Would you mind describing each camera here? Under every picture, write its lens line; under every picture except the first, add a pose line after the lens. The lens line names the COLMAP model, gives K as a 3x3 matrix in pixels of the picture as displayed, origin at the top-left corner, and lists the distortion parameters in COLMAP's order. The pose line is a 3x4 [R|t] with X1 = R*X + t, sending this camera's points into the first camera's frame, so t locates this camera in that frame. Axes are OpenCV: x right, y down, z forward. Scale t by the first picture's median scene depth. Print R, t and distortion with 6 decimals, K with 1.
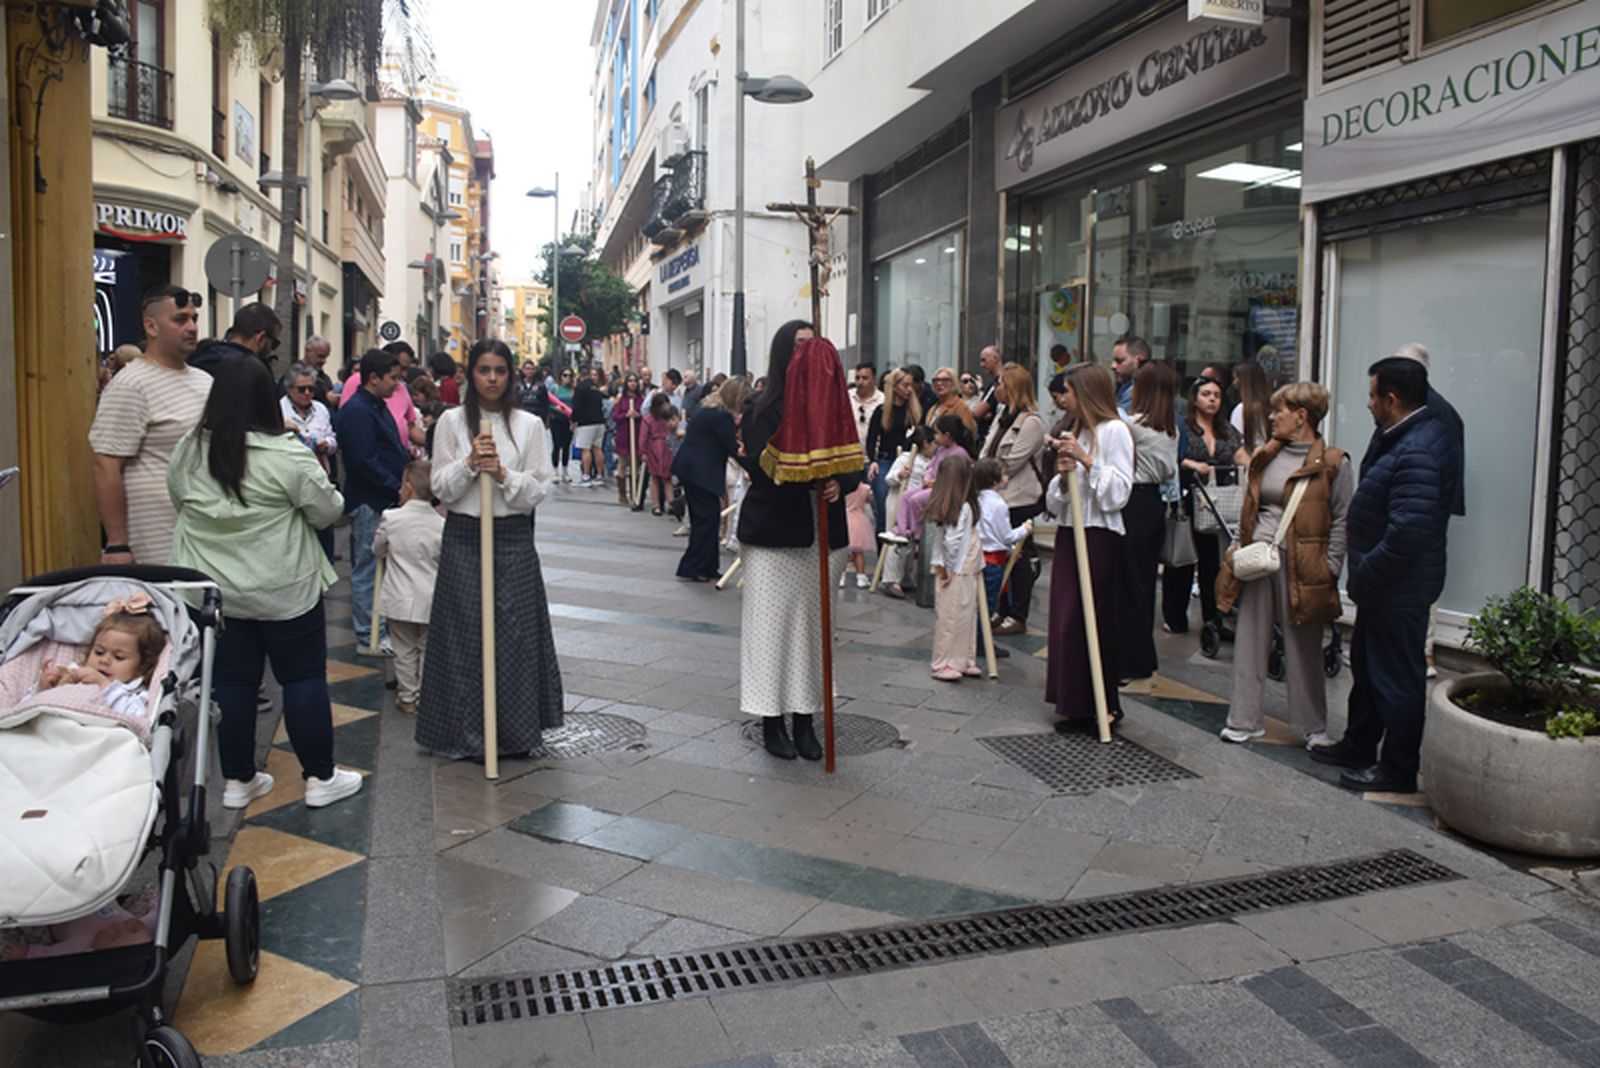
lens RADIAL K [[1247.7, 0, 804.9], [0, 1247.7, 533.9], [0, 0, 1]] dist [-0.152776, 0.105042]
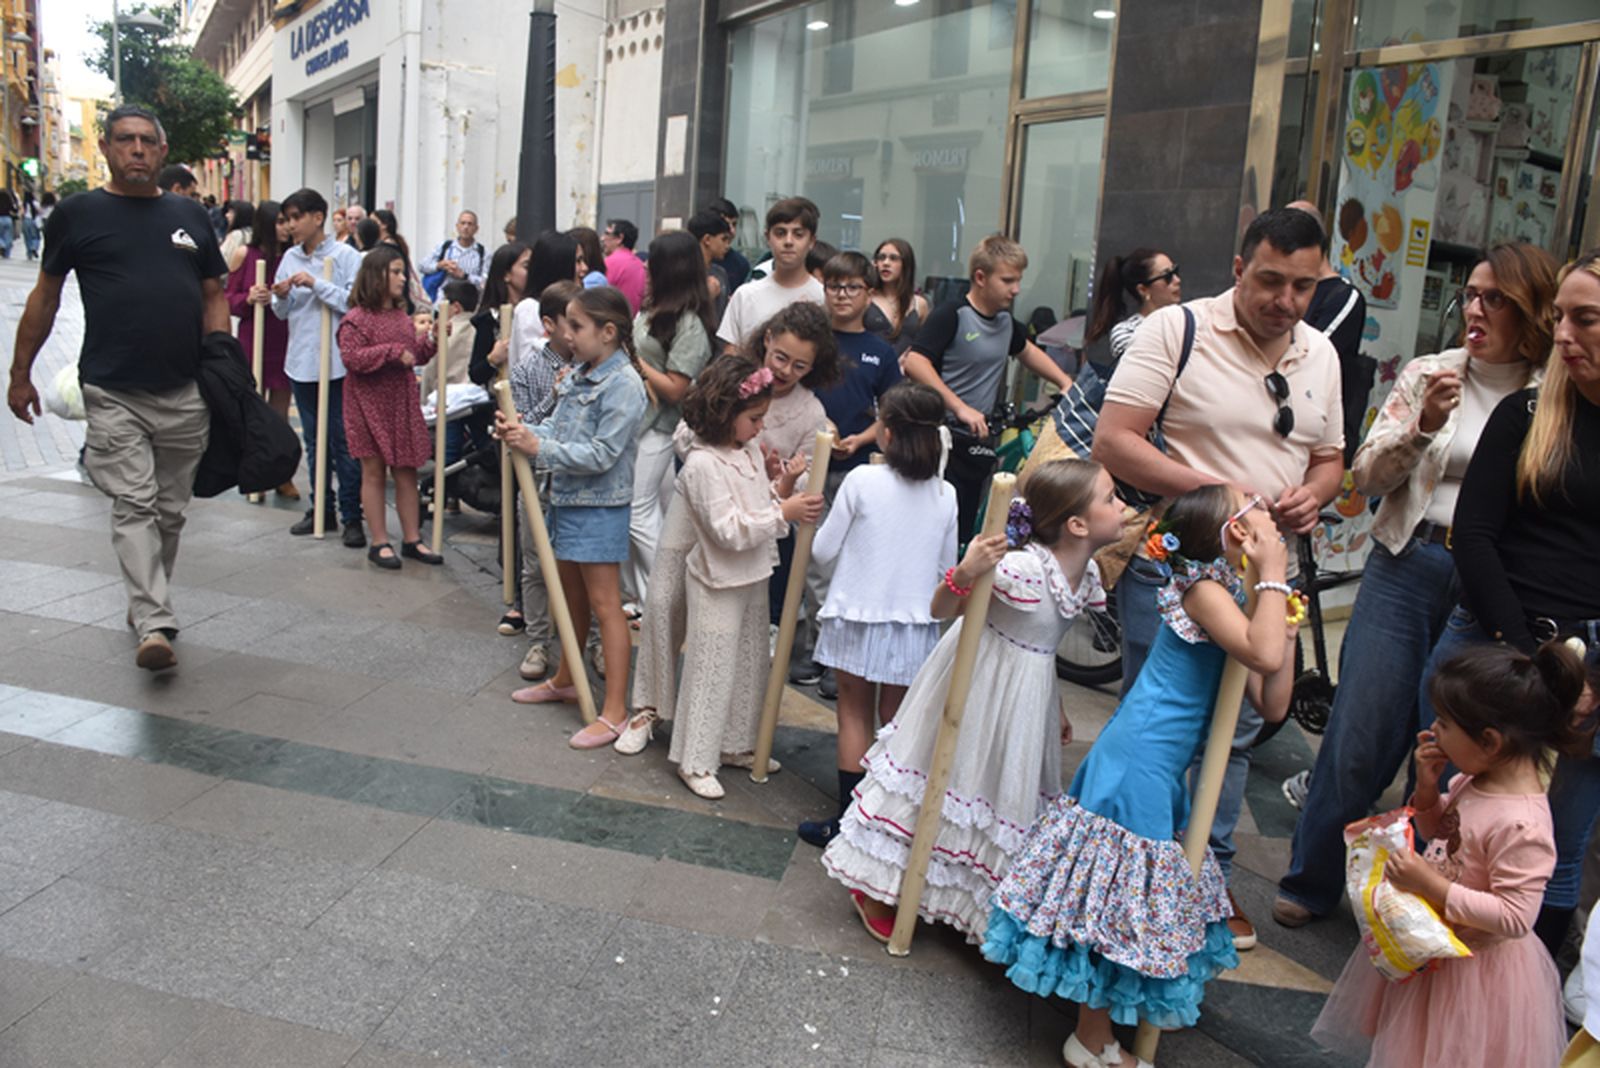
lens RADIAL K [[1247.7, 0, 804.9], [0, 1247.7, 533.9], [0, 0, 1]] dist [-0.152776, 0.105042]
pose [[0.954346, -0.008401, 0.298587, -0.026023], [-0.025464, 0.993677, 0.109347, -0.020151], [-0.297618, -0.111958, 0.948098, 0.165653]]
